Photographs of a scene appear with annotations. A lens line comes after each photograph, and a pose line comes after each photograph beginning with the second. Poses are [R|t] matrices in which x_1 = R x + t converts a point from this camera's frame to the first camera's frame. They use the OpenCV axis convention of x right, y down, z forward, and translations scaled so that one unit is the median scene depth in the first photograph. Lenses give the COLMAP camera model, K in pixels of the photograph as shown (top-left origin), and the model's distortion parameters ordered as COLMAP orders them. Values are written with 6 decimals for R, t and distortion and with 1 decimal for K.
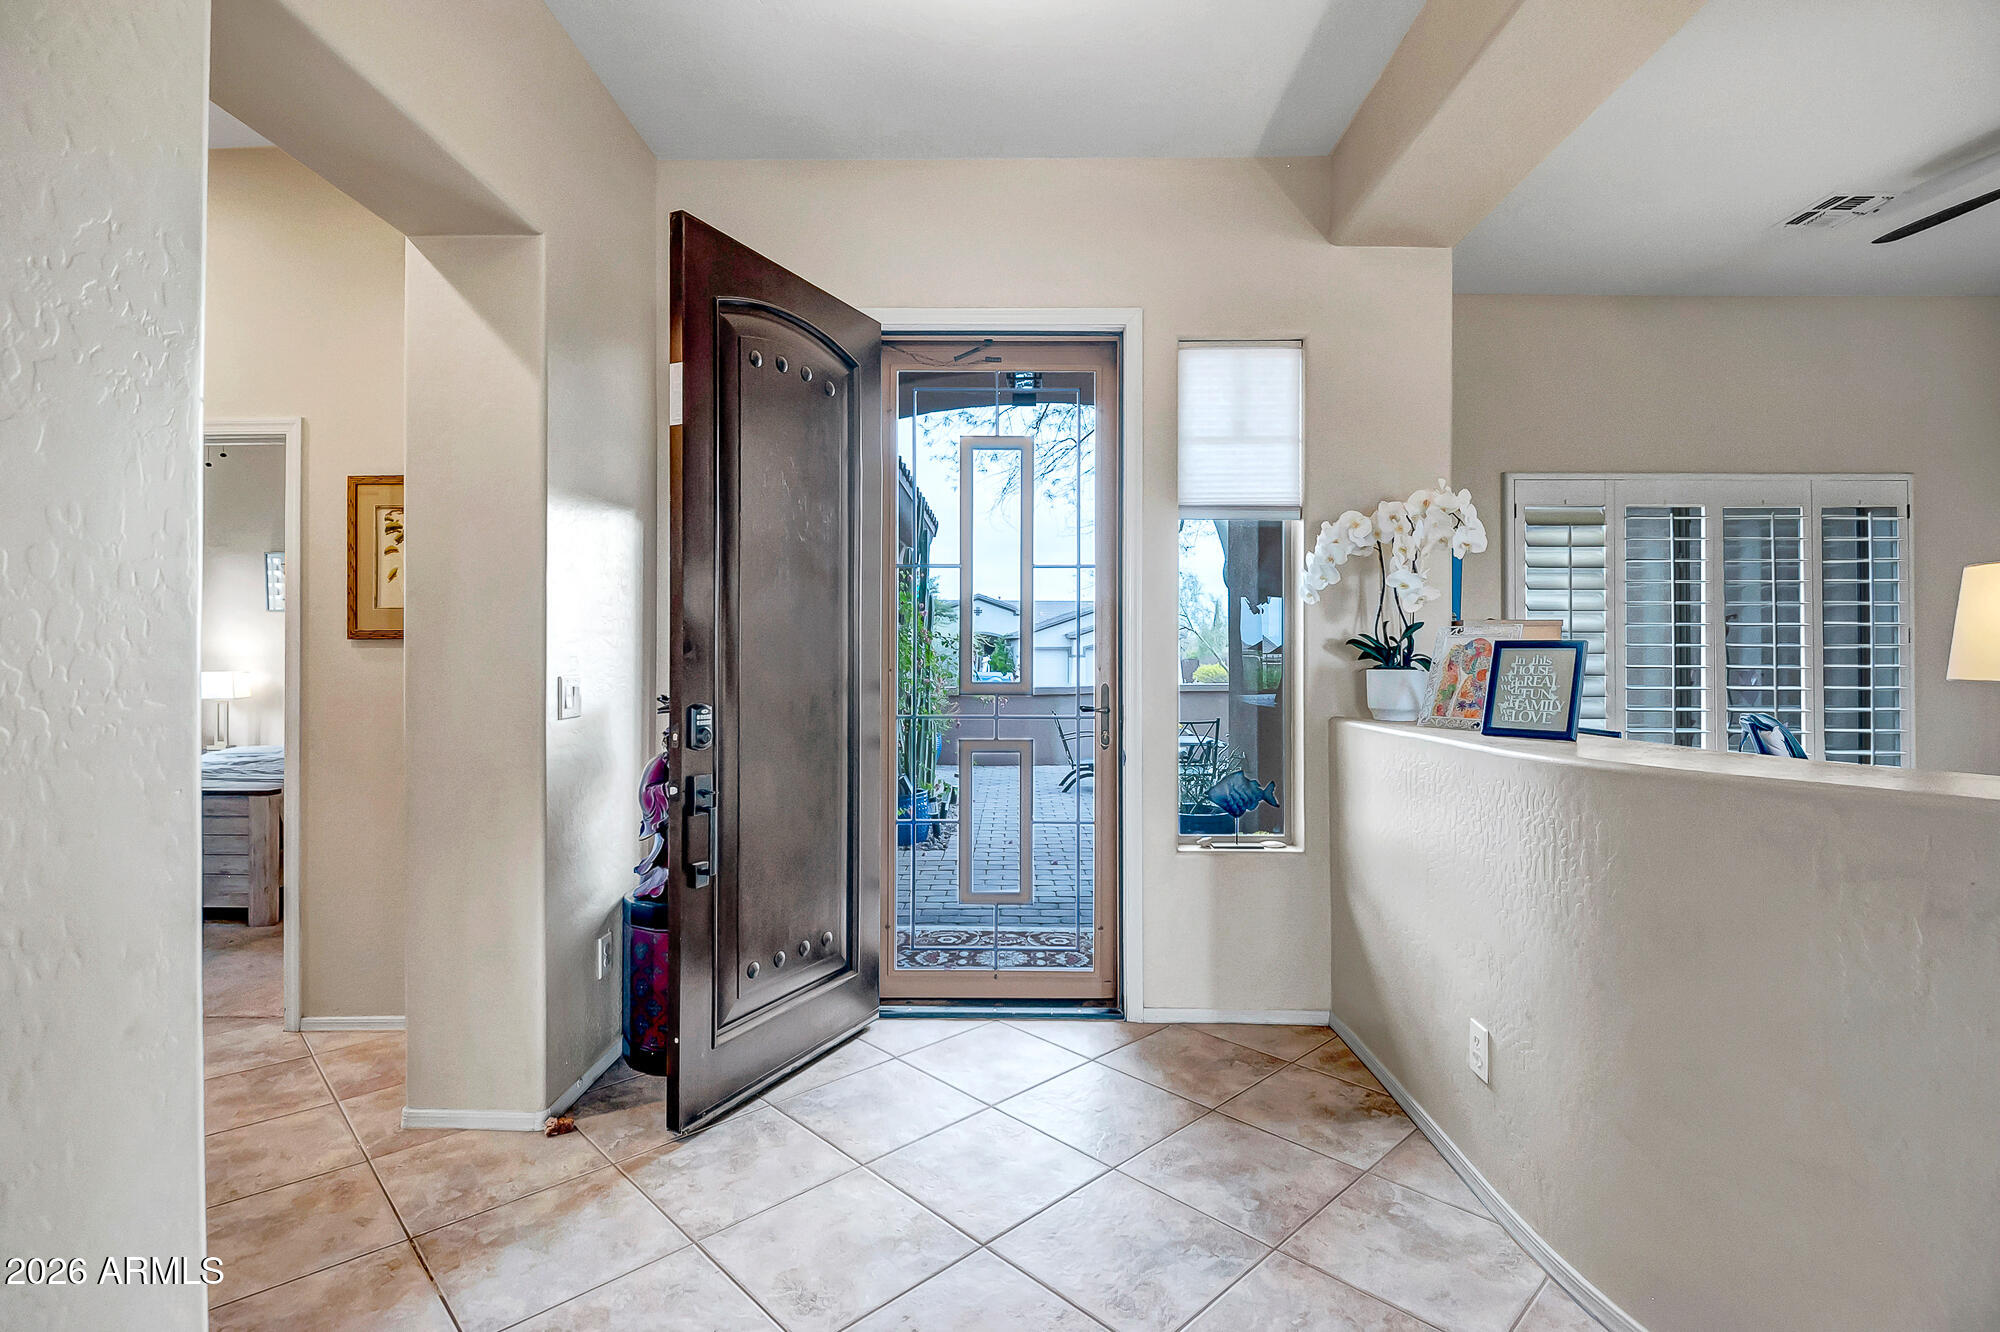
lens RADIAL K [[932.2, 0, 1009.2], [0, 932.2, 670.7], [0, 0, 1]] dist [0.000140, -0.000868]
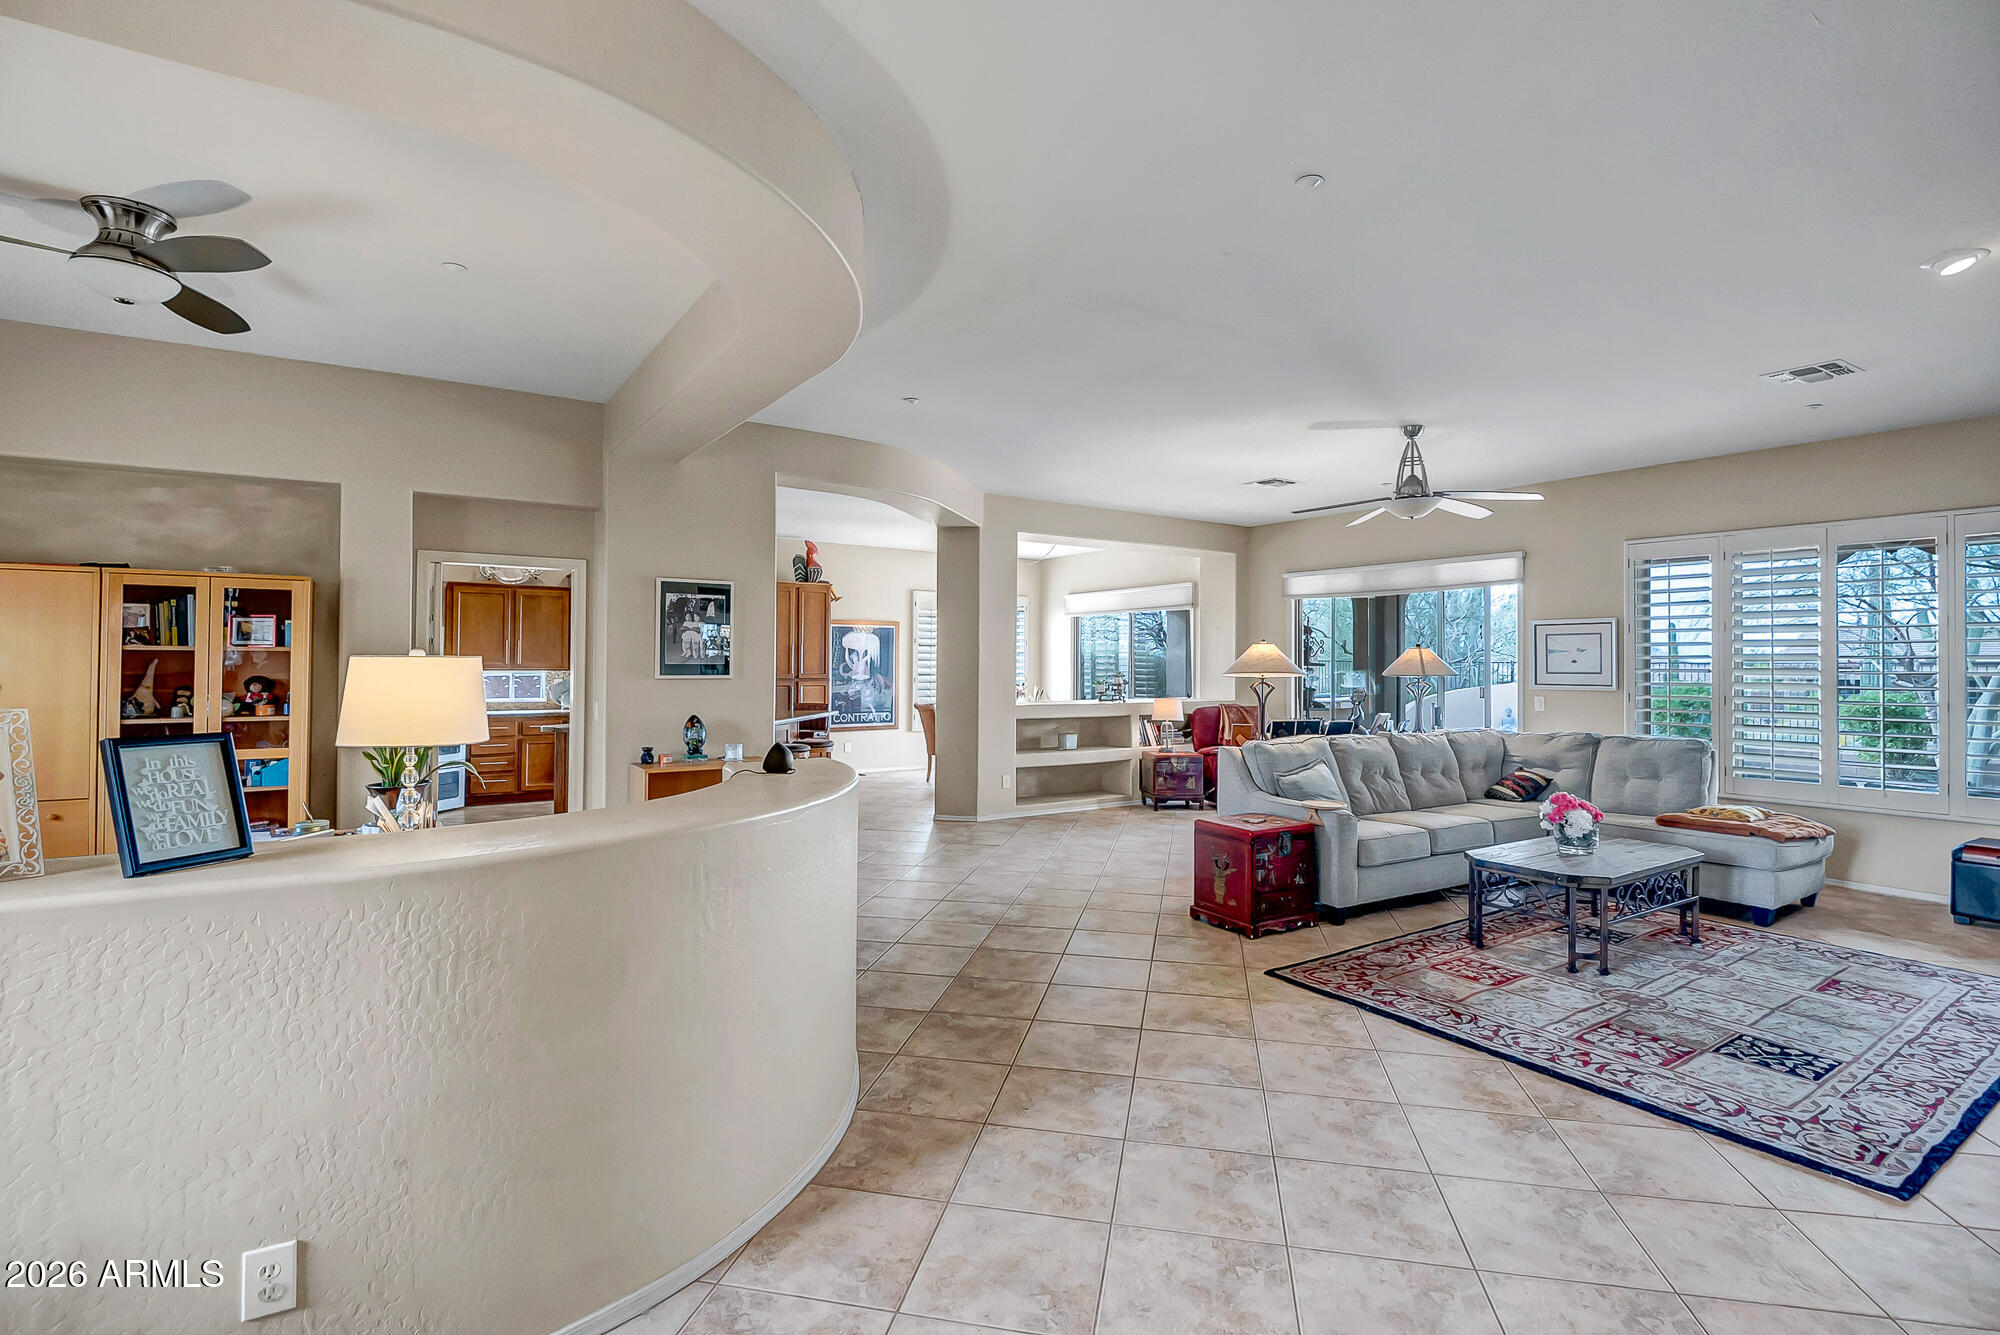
lens RADIAL K [[932.2, 0, 1003.0], [0, 932.2, 660.4], [0, 0, 1]] dist [0.000140, -0.000868]
pose [[-0.603301, -0.001614, 0.797512, -0.453311], [-0.011841, 0.999906, -0.006934, -0.100077], [-0.797426, -0.013626, -0.603263, 0.968430]]
